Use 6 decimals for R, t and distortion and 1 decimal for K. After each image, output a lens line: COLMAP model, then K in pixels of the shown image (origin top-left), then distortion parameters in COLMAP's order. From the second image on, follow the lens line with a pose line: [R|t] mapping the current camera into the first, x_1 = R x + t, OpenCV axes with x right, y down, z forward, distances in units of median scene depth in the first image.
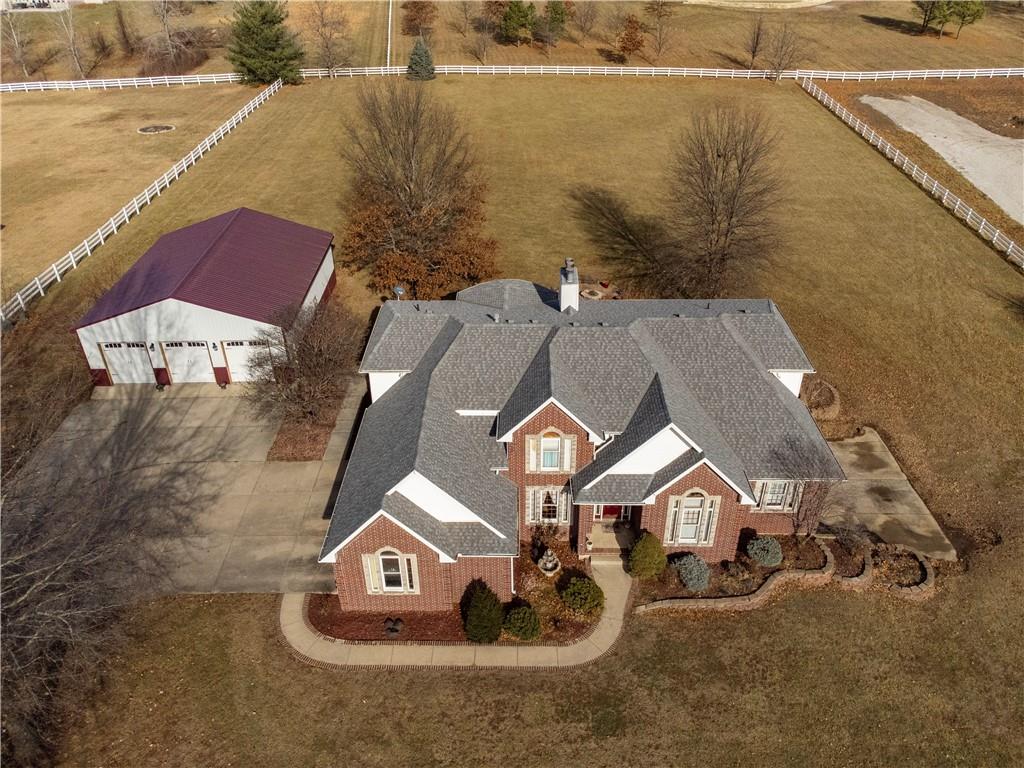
lens RADIAL K [[762.0, 0, 512.0], [0, 762.0, 384.0], [0, 0, 1]] dist [0.019431, -0.001430]
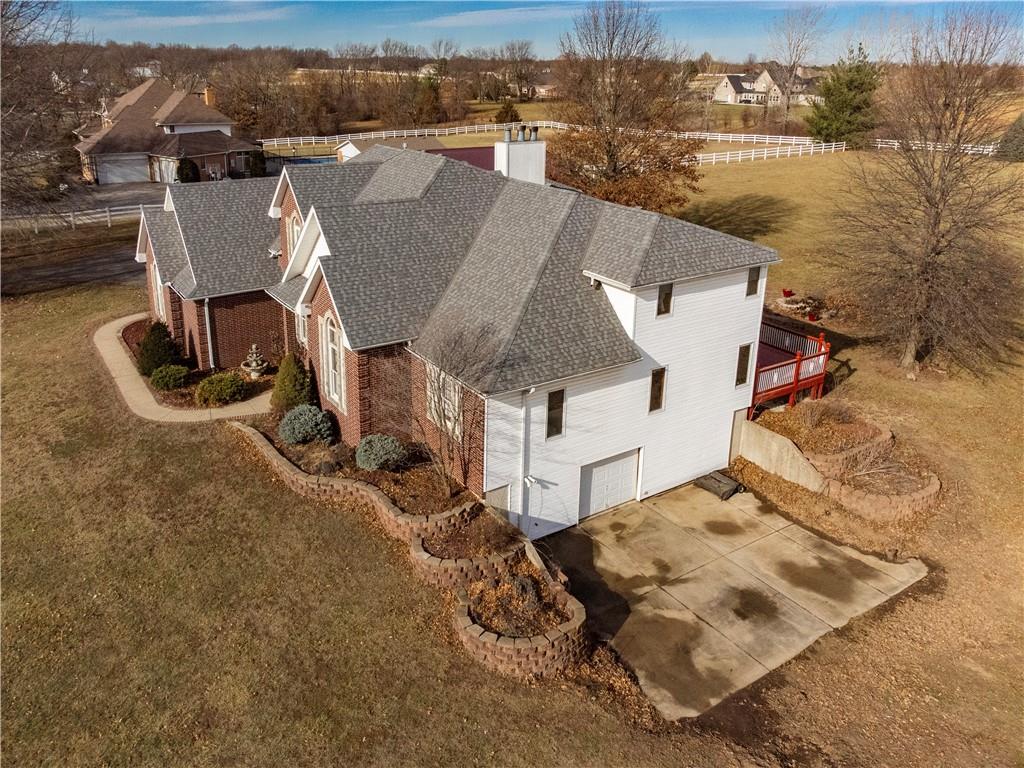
lens RADIAL K [[797.5, 0, 497.3], [0, 797.5, 298.6], [0, 0, 1]] dist [0.011669, 0.004922]
pose [[0.569341, 0.253850, -0.781928, 0.938403], [-0.467616, 0.882277, -0.054055, 0.086323], [0.676155, 0.396418, 0.621021, 0.580151]]
